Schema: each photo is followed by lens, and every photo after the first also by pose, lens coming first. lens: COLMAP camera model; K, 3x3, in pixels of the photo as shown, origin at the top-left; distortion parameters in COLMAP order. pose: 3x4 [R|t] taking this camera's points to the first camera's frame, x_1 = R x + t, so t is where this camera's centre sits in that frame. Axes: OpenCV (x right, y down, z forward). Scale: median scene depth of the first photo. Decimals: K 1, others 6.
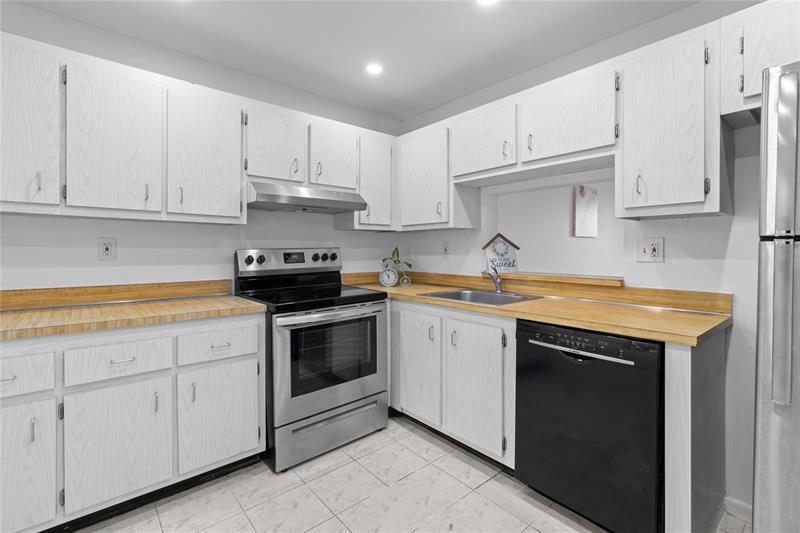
lens RADIAL K [[368.5, 0, 399.7], [0, 368.5, 254.1], [0, 0, 1]] dist [-0.003967, 0.000520]
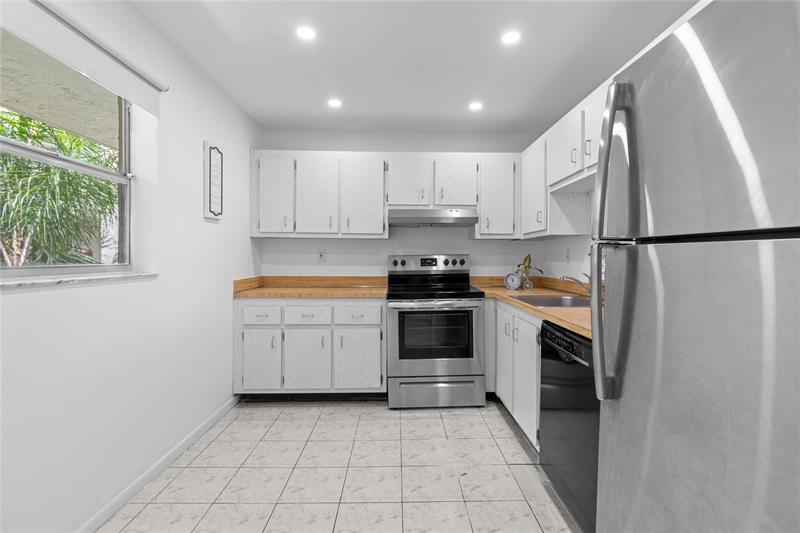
lens RADIAL K [[368.5, 0, 401.9], [0, 368.5, 260.6], [0, 0, 1]] dist [-0.003967, 0.000520]
pose [[0.764515, 0.006063, -0.644577, 0.577259], [-0.009575, 0.999952, -0.001951, 0.008709], [0.644534, 0.007663, 0.764537, -0.080807]]
